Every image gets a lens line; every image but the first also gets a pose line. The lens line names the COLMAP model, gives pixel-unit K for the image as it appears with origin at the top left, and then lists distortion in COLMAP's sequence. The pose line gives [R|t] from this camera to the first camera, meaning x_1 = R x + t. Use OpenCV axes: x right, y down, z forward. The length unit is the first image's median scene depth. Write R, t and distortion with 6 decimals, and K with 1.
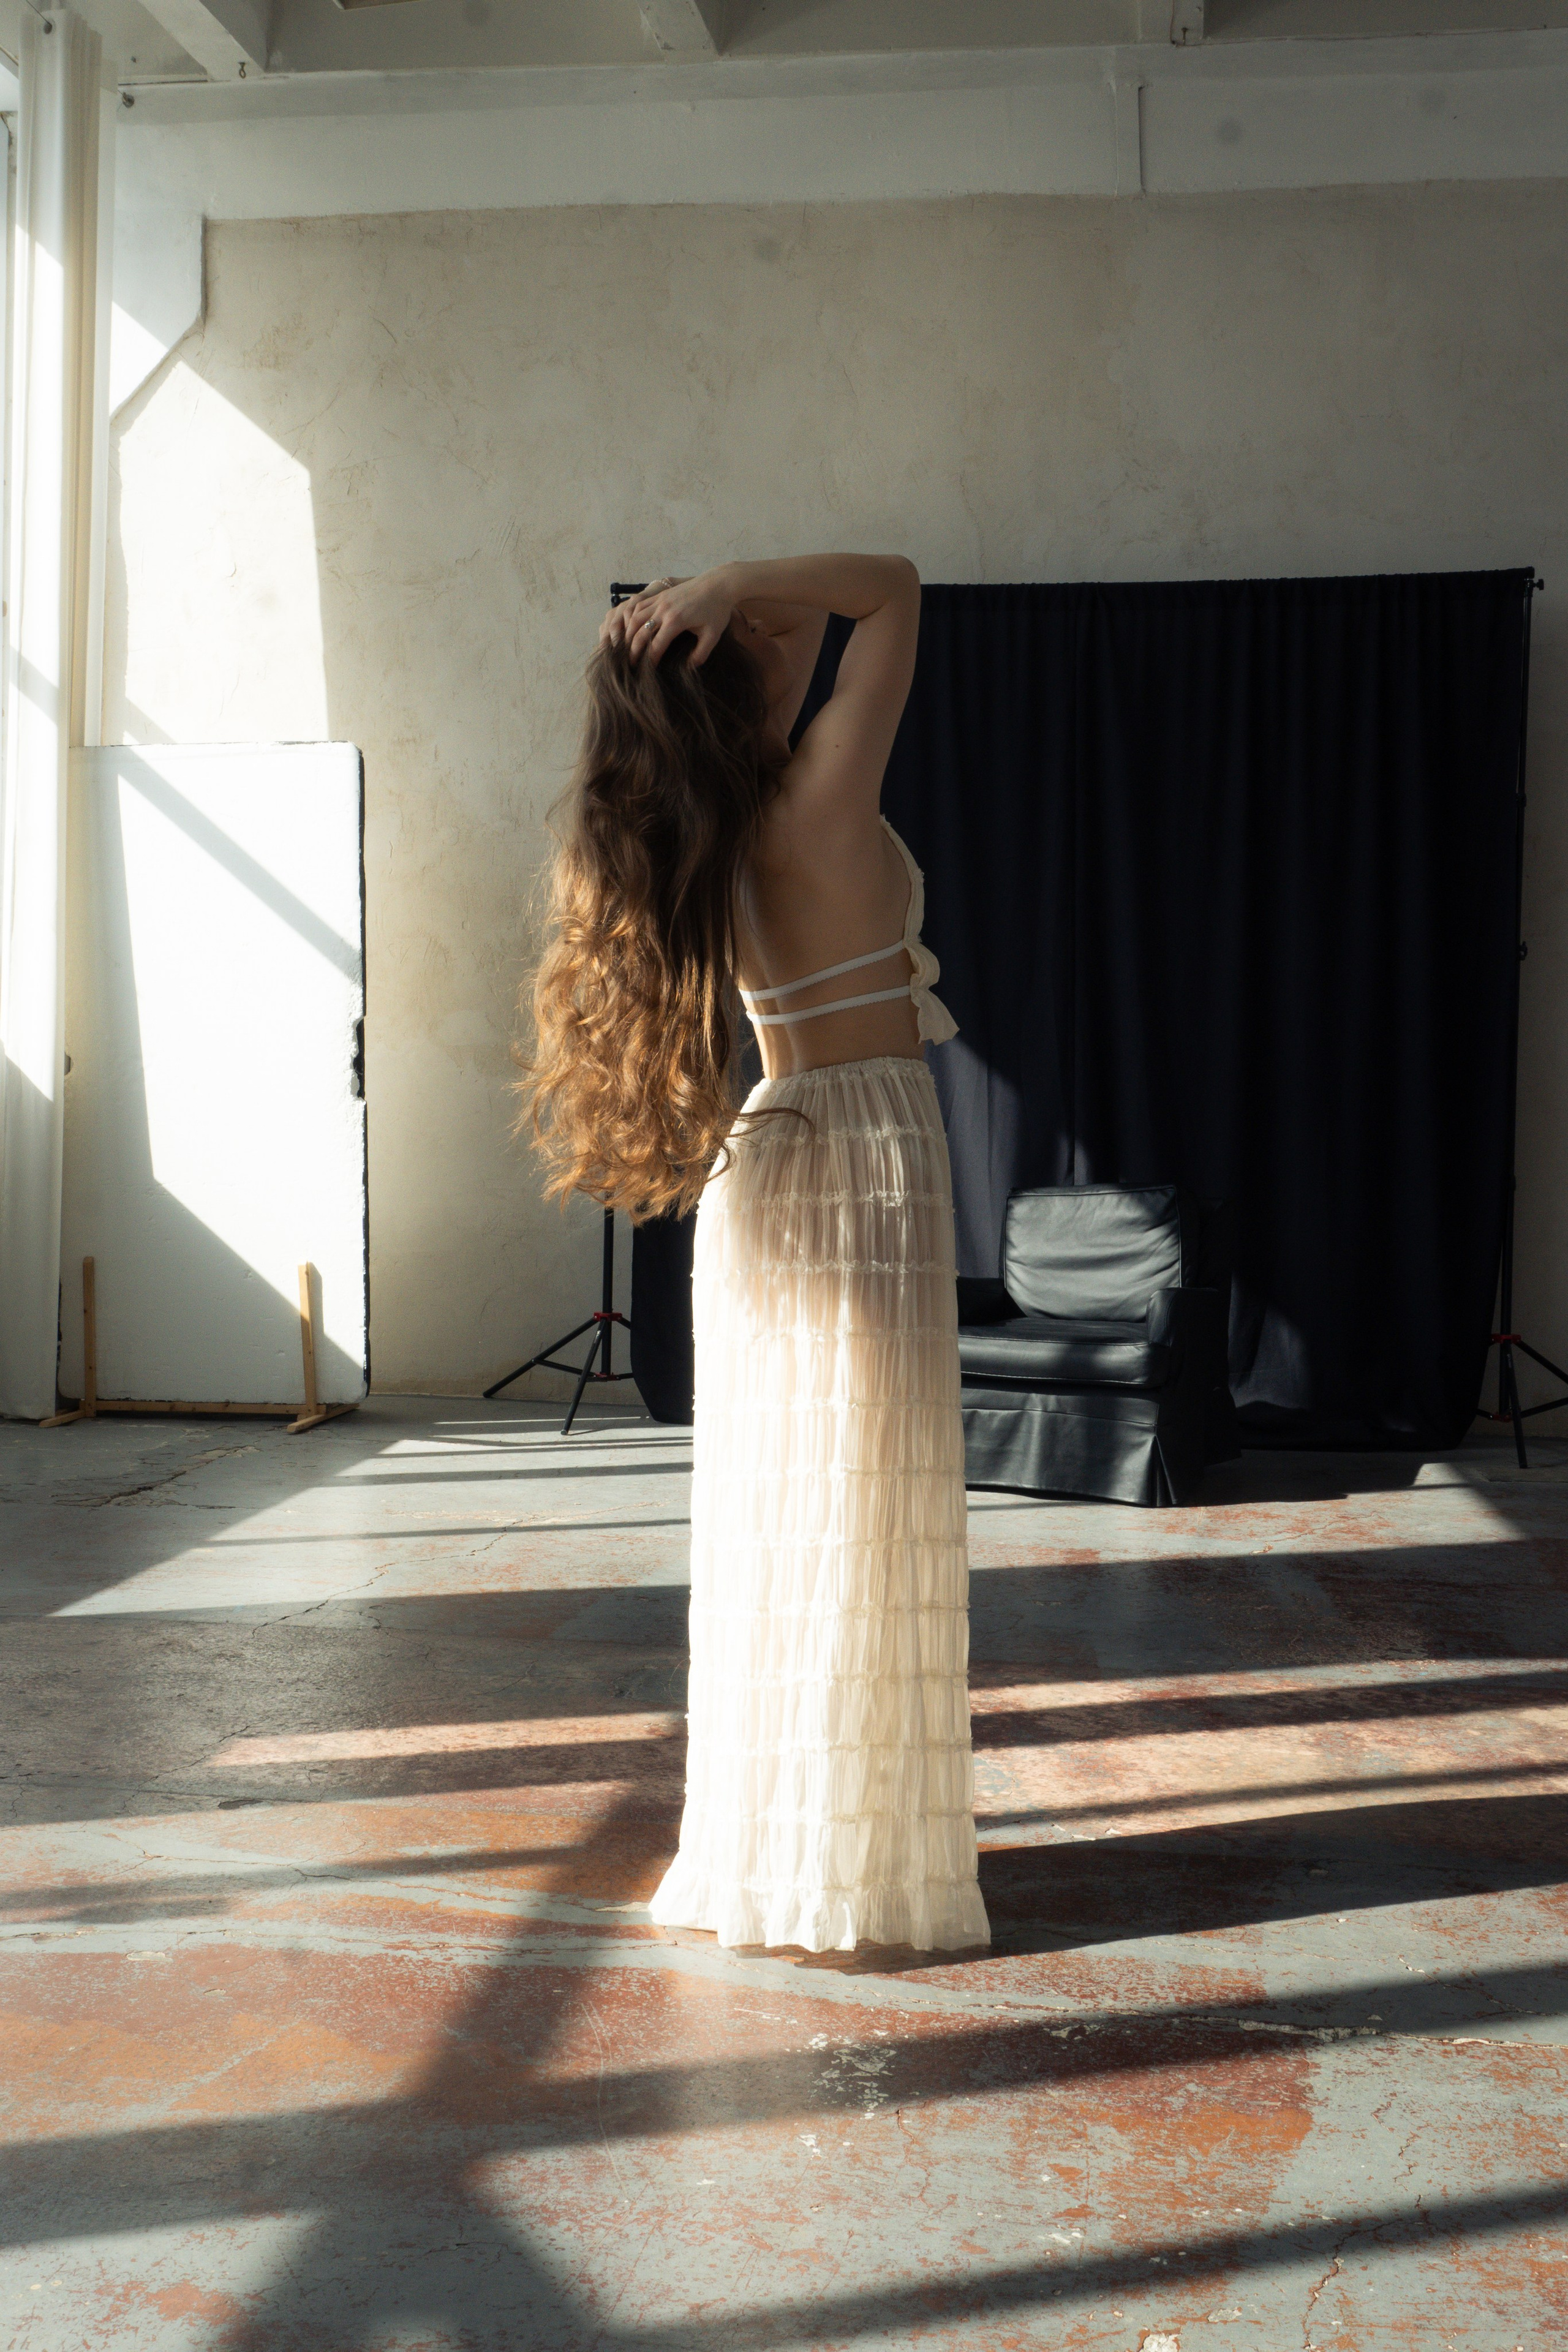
lens RADIAL K [[2630.7, 0, 789.7], [0, 2630.7, 1159.5], [0, 0, 1]] dist [0.004723, 0.000000]
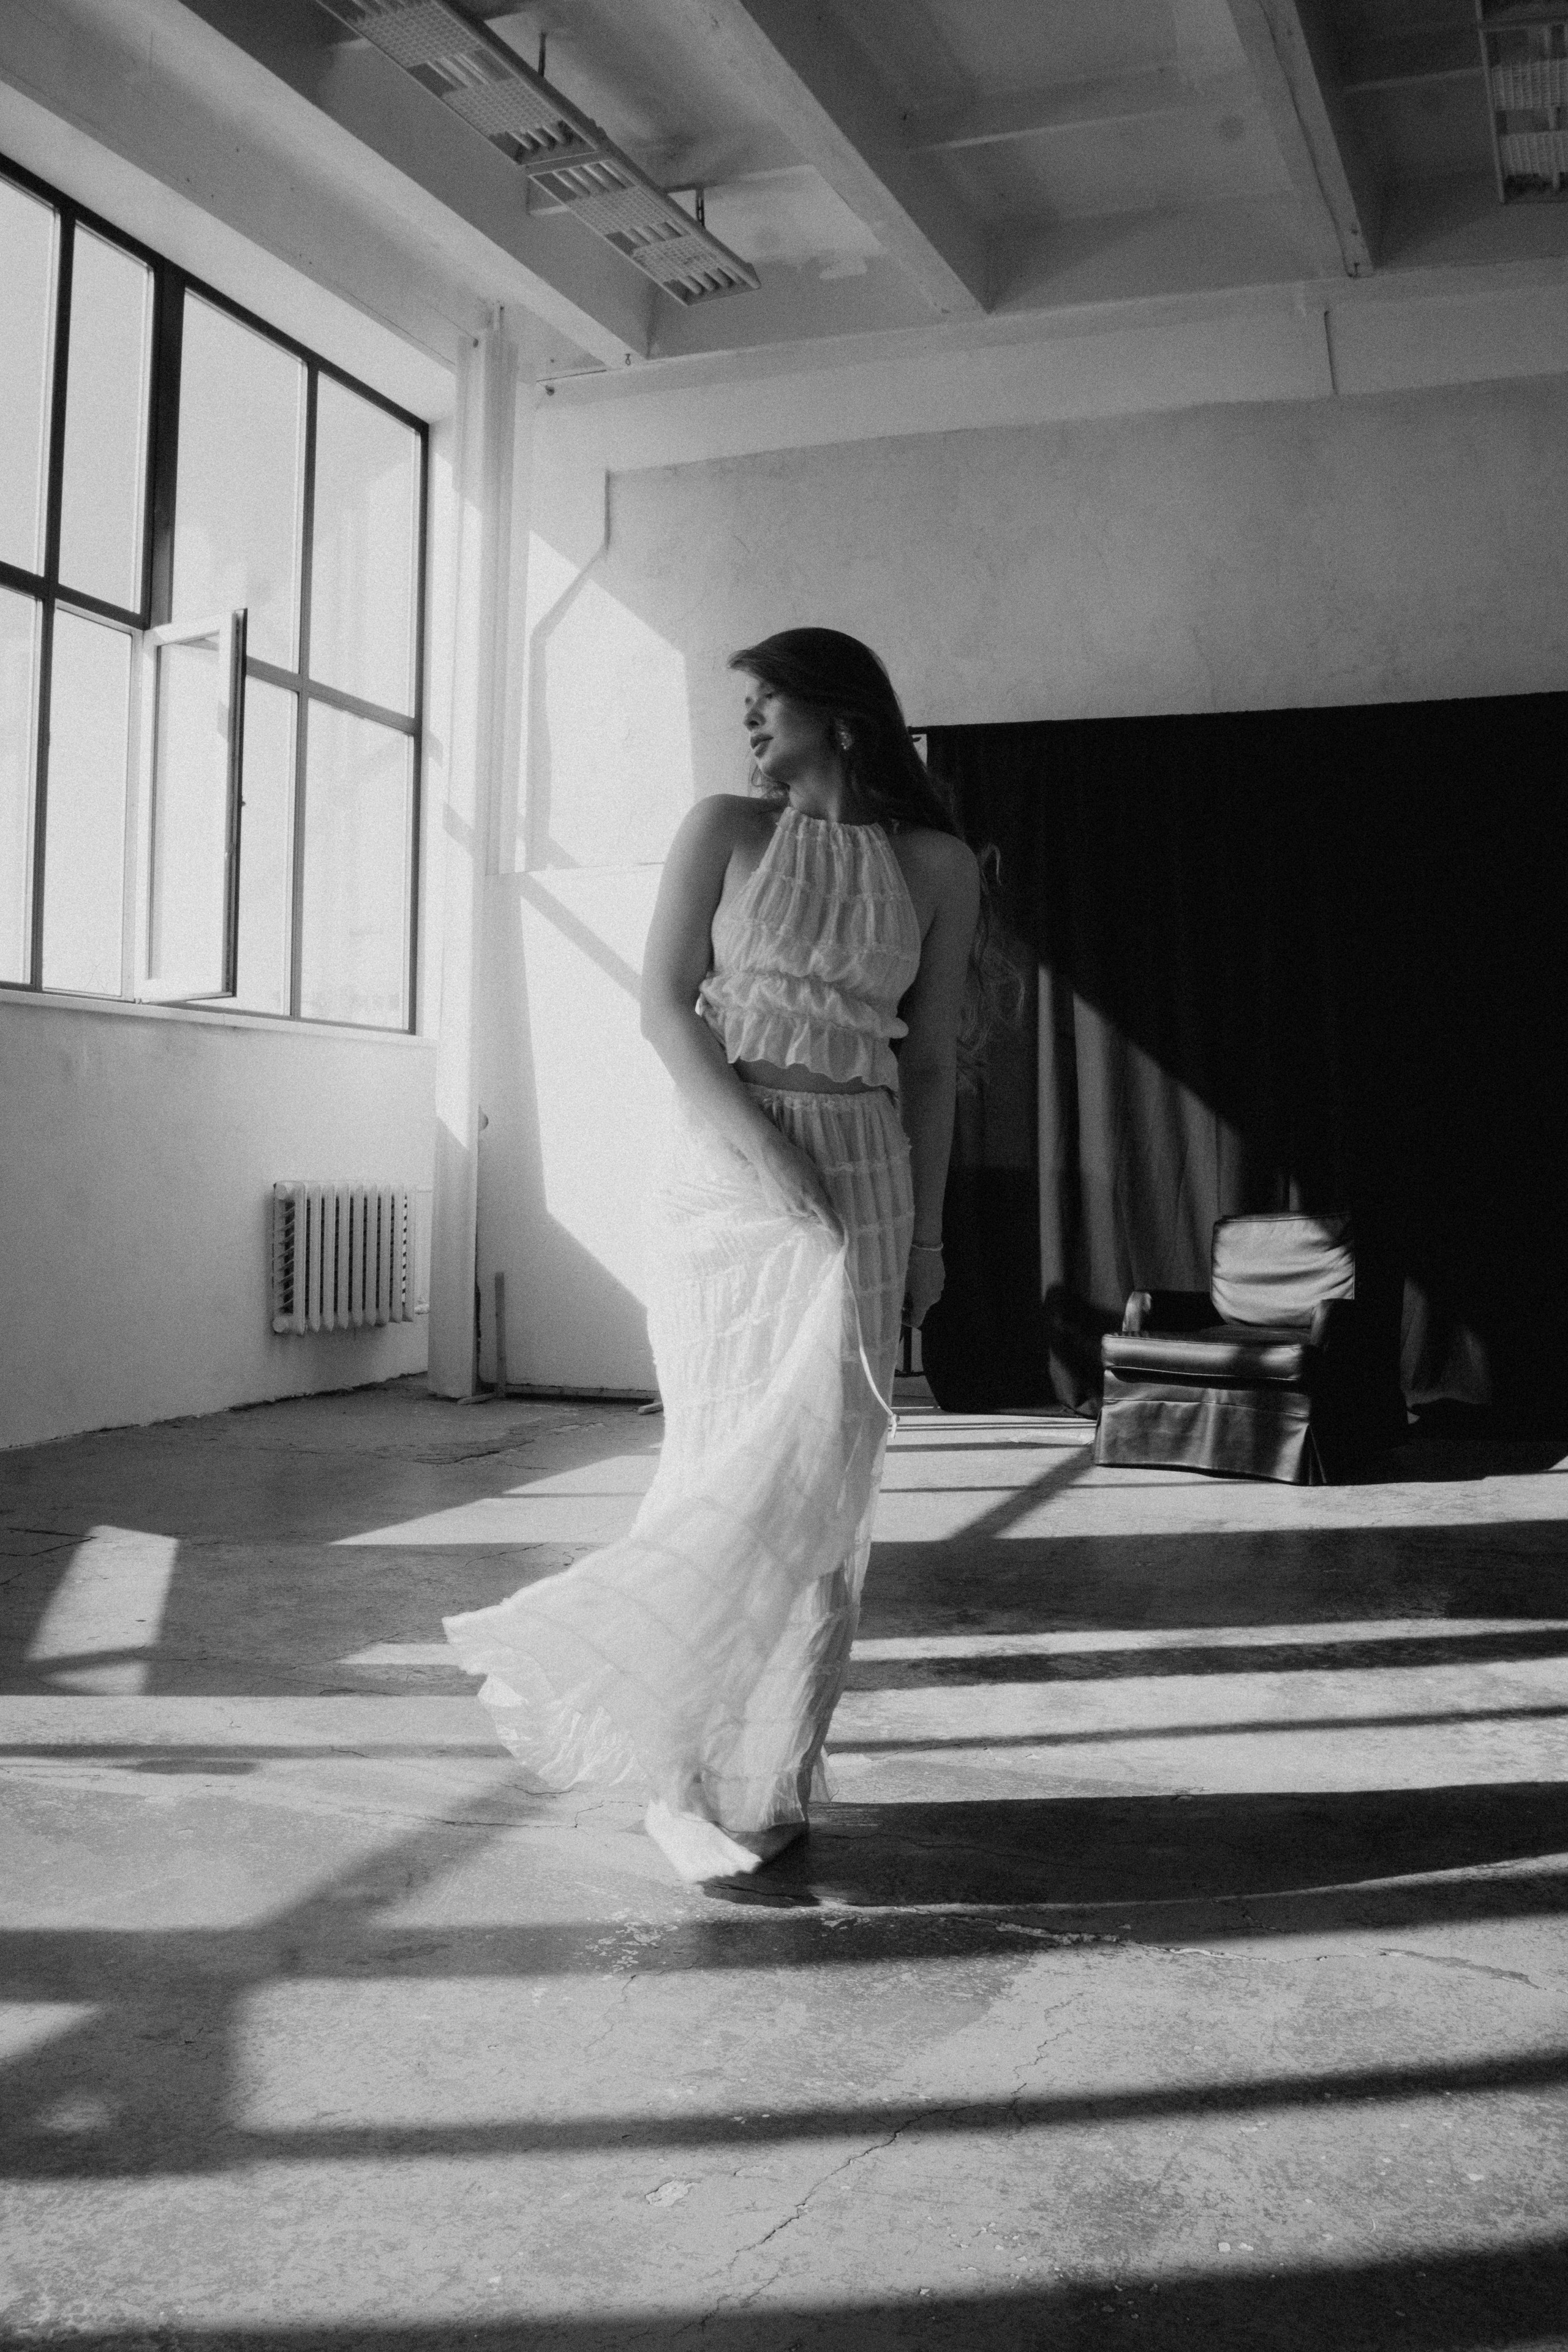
lens RADIAL K [[2102.2, 0, 777.2], [0, 2102.2, 1162.3], [0, 0, 1]] dist [-0.163918, 0.042203]
pose [[0.974012, -0.007563, -0.226370, 0.114590], [0.002438, 0.999734, -0.022913, 0.008802], [0.226483, 0.021766, 0.973772, 0.047115]]
